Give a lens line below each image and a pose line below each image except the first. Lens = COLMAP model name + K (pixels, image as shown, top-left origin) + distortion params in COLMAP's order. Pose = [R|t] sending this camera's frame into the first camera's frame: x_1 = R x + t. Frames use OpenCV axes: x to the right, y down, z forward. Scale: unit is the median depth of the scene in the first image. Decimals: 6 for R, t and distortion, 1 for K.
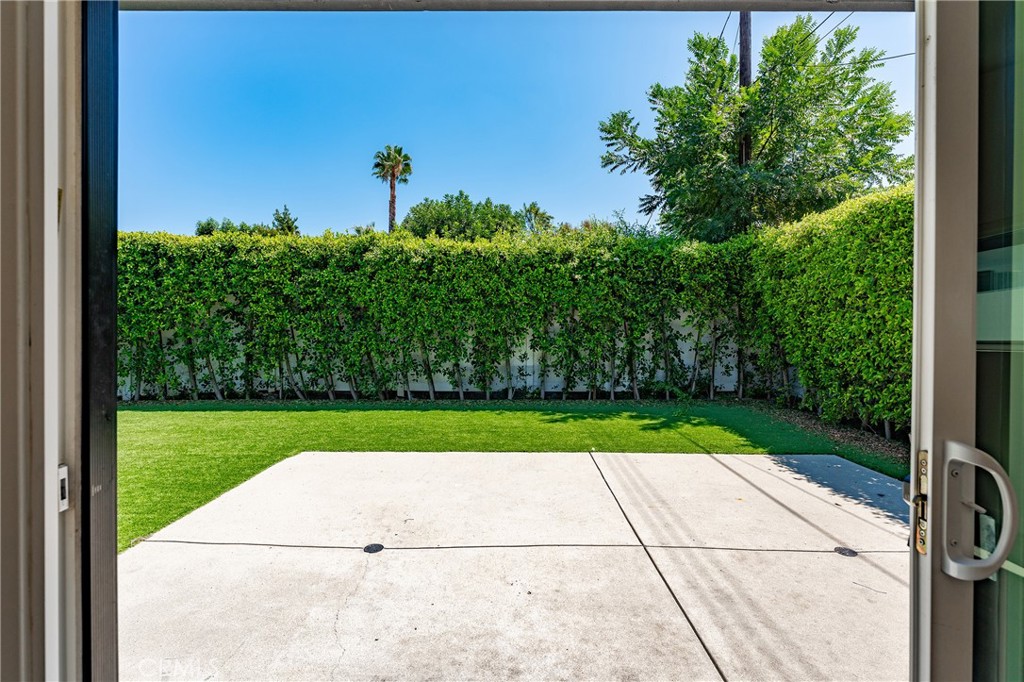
lens RADIAL K [[483.6, 0, 510.5], [0, 483.6, 338.2], [0, 0, 1]] dist [0.001231, 0.000923]
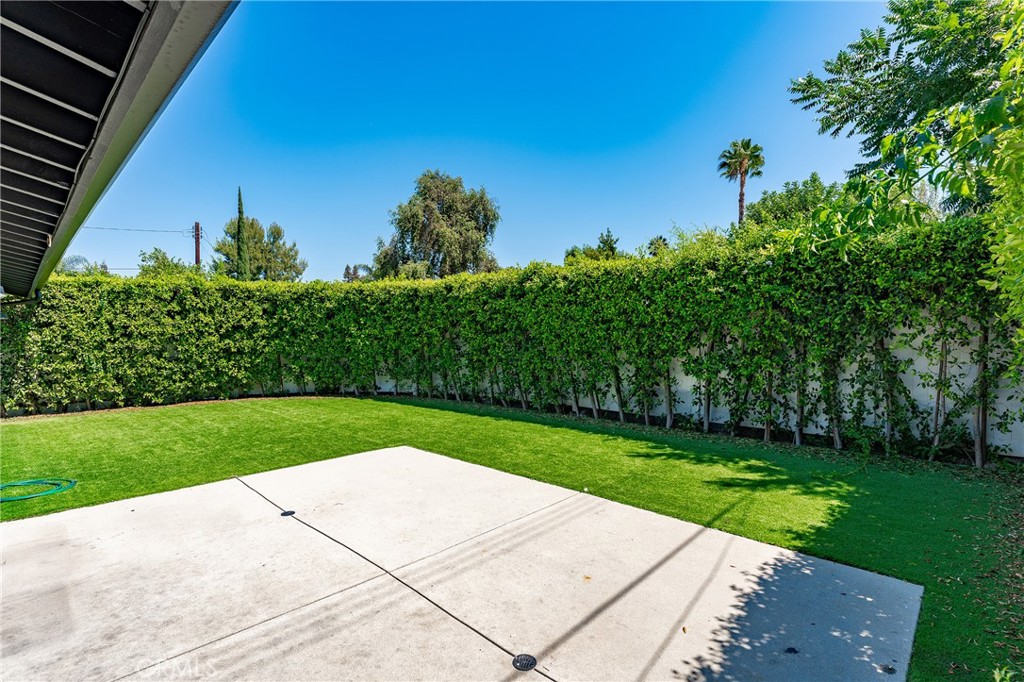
lens RADIAL K [[483.6, 0, 510.4], [0, 483.6, 340.9], [0, 0, 1]] dist [0.001231, 0.000923]
pose [[0.723835, -0.000590, -0.689973, 0.449991], [-0.004337, 0.999976, -0.005406, -0.031283], [0.689960, 0.006906, 0.723815, 0.146586]]
